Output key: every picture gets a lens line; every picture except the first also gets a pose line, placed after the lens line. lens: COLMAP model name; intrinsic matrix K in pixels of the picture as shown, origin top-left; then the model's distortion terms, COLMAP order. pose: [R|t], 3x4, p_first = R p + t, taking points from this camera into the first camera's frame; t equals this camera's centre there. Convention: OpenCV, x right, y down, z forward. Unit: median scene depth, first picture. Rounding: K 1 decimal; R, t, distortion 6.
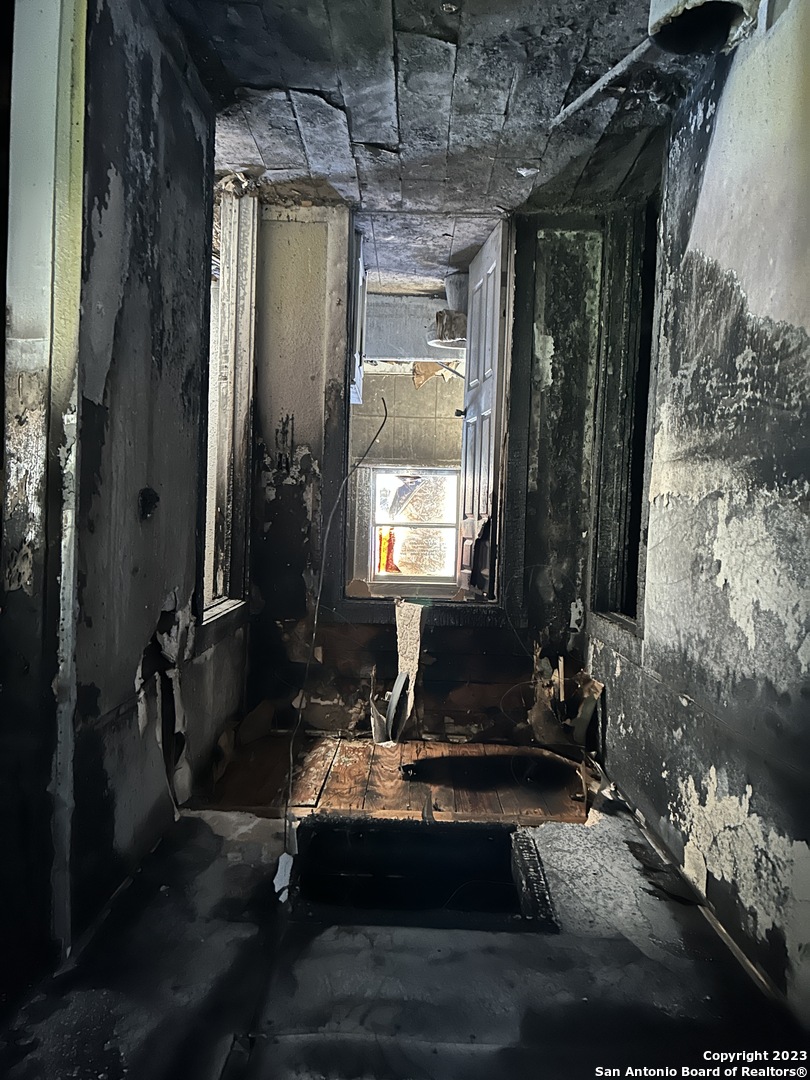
lens RADIAL K [[813.0, 0, 404.4], [0, 813.0, 540.4], [0, 0, 1]] dist [0.040876, -0.028194]
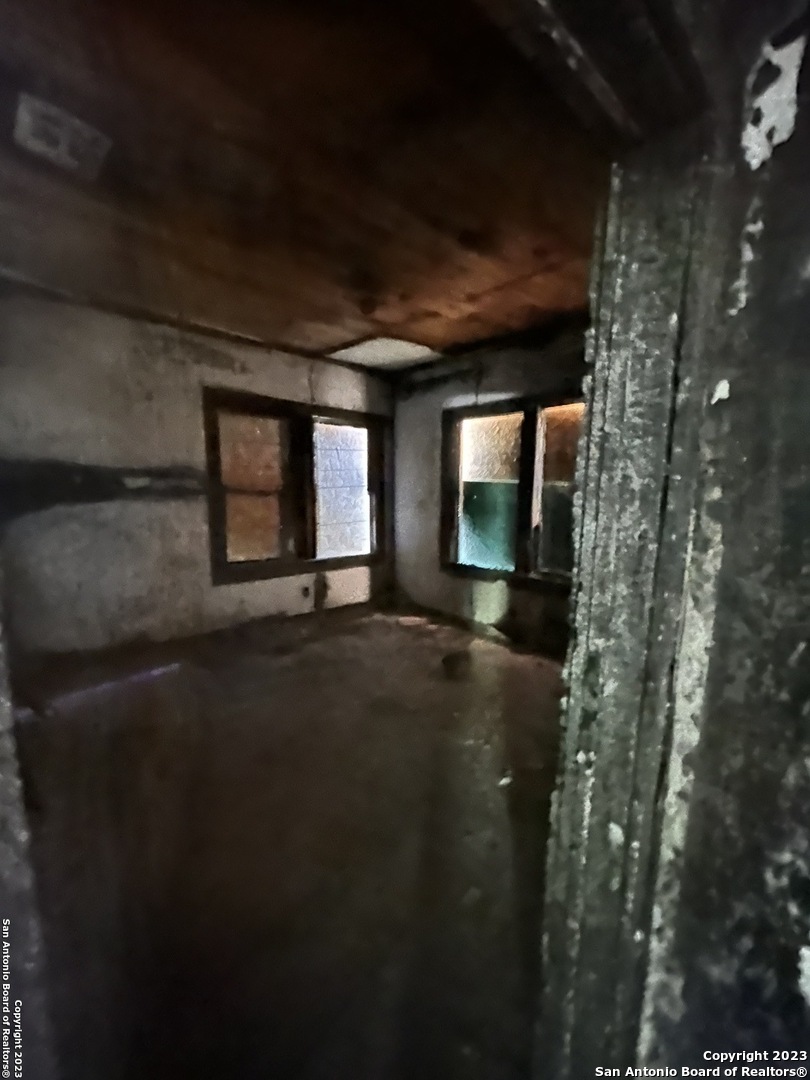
lens RADIAL K [[432.4, 0, 407.0], [0, 432.4, 541.9], [0, 0, 1]] dist [-0.002881, 0.000899]
pose [[-0.671828, -0.076044, 0.736793, 0.174541], [-0.040254, -0.989498, -0.138829, -0.038688], [0.739613, -0.122928, 0.661711, 0.789101]]
